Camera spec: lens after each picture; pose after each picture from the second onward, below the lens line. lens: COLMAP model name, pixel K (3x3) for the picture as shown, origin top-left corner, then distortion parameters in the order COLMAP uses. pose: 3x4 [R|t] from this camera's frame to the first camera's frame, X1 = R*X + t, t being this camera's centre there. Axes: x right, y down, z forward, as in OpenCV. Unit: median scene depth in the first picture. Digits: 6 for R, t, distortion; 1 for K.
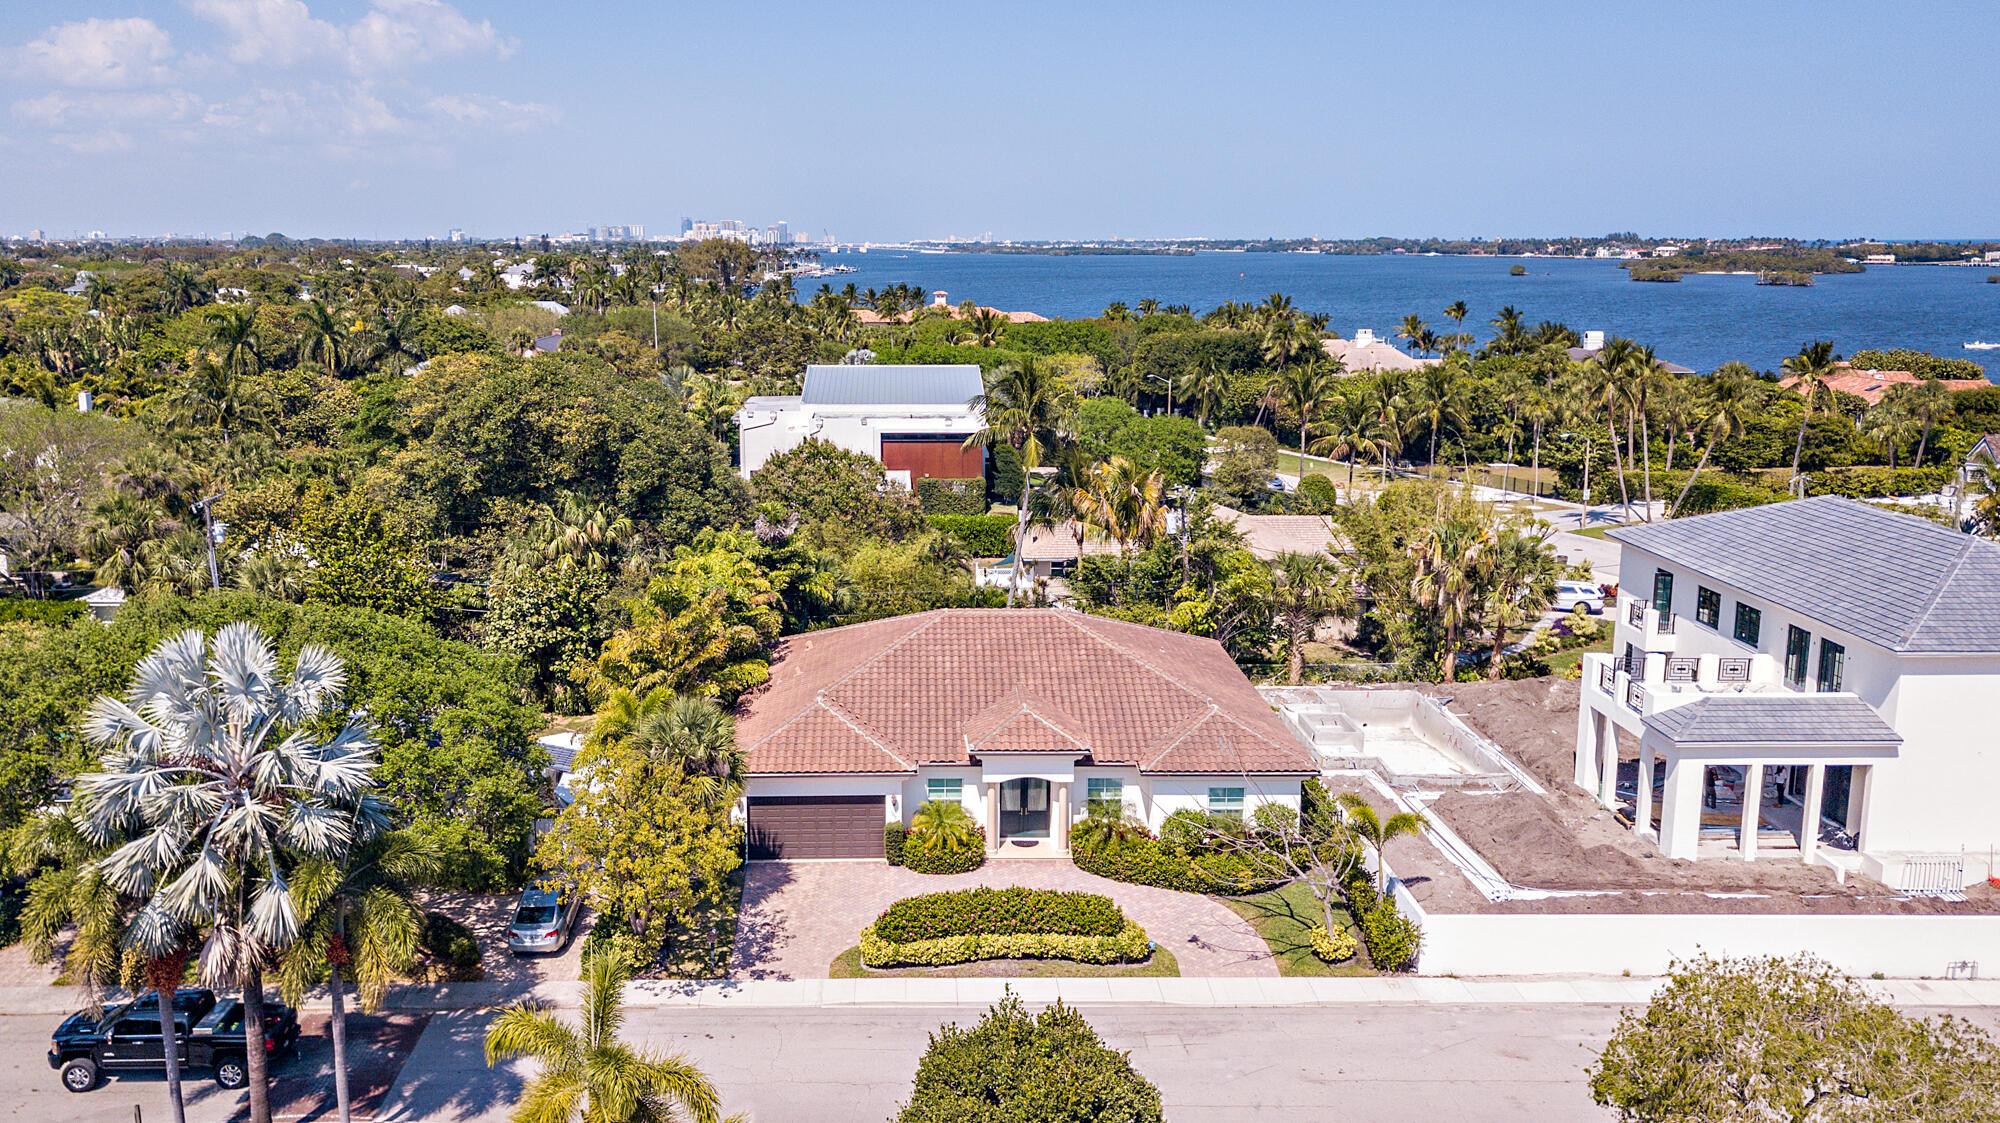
lens RADIAL K [[1757.9, 0, 848.3], [0, 1757.9, 556.3], [0, 0, 1]] dist [0.041023, 0.008121]
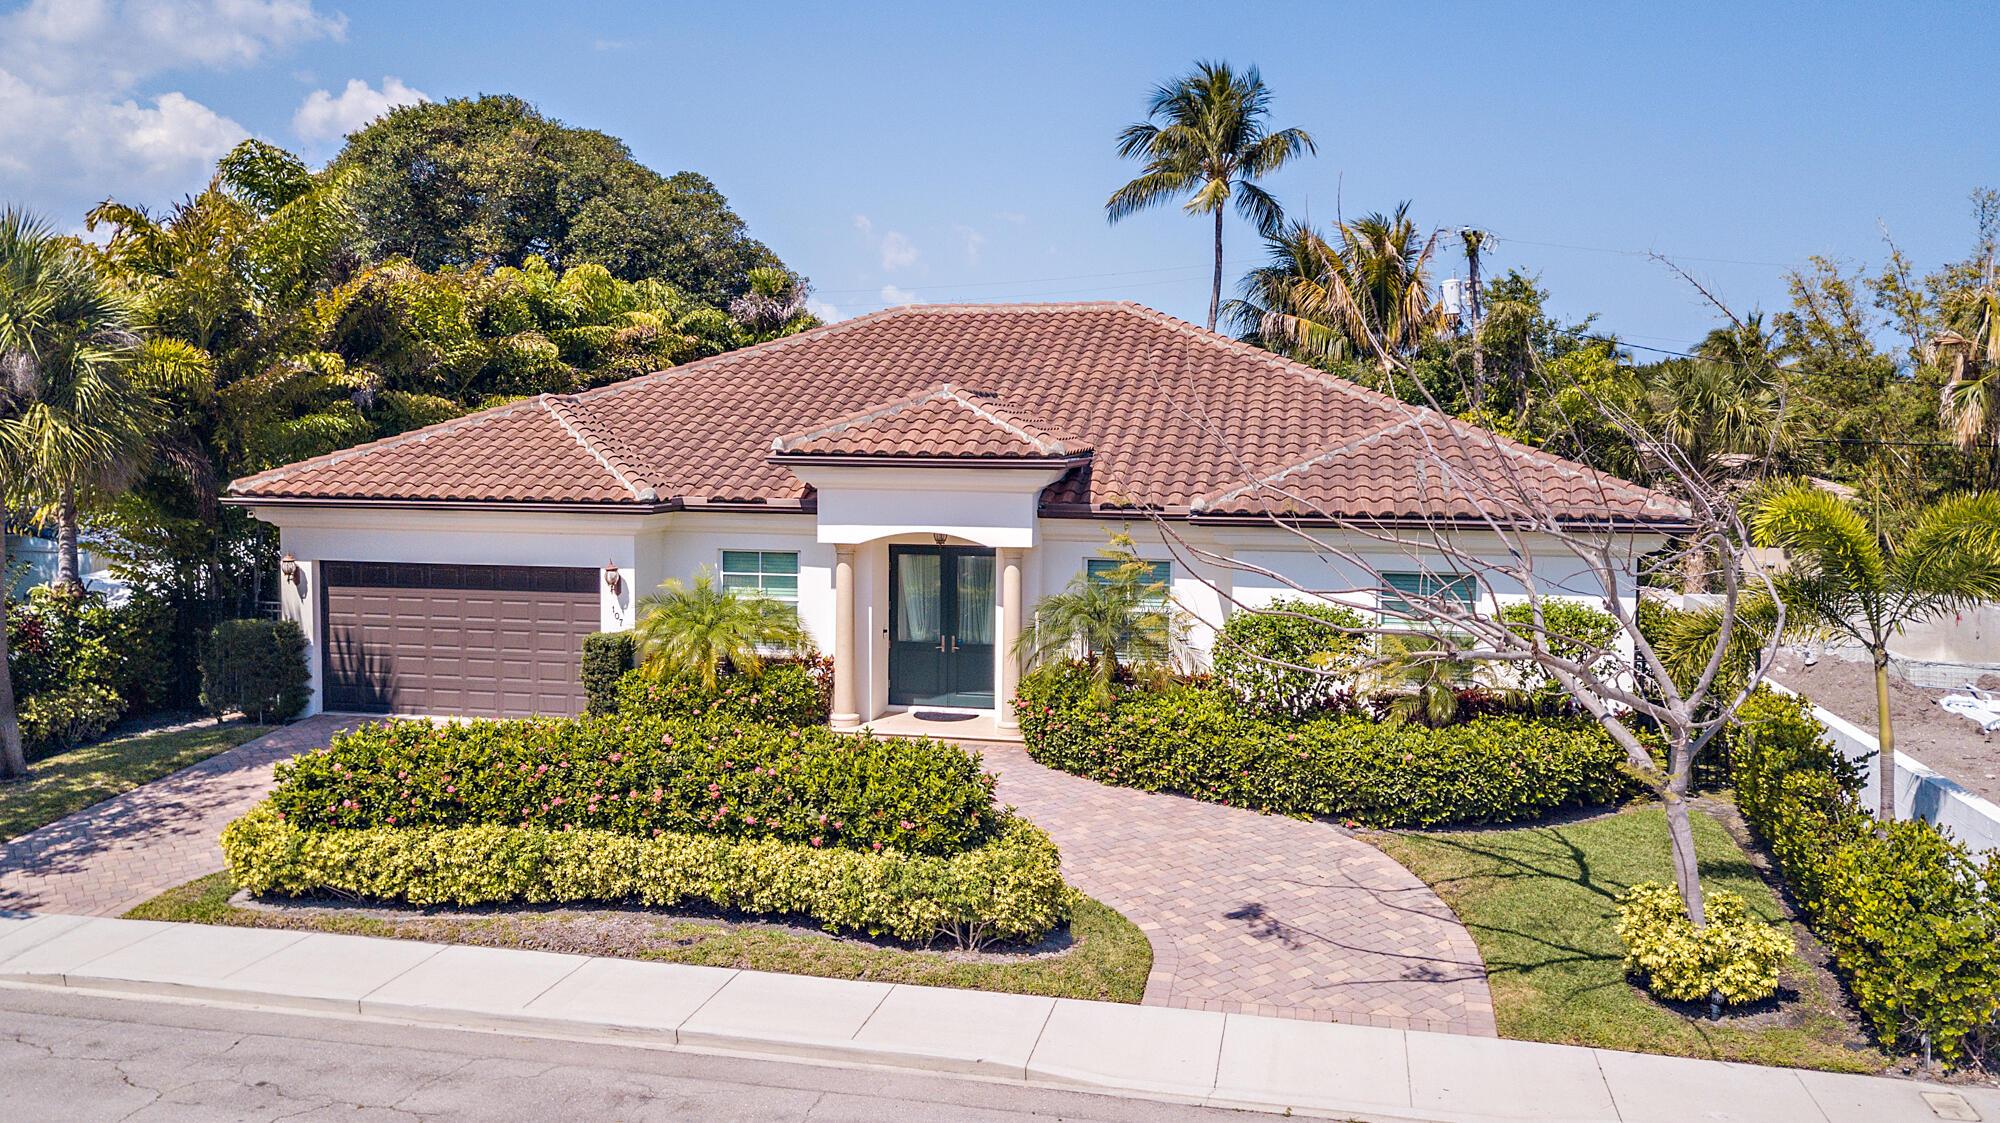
lens RADIAL K [[1649.3, 0, 916.5], [0, 1649.3, 563.4], [0, 0, 1]] dist [0.006189, 0.070417]
pose [[0.973484, 0.033212, -0.226329, 0.188154], [-0.058666, 0.992561, -0.106681, 0.174605], [0.221102, 0.117130, 0.968191, 0.634066]]
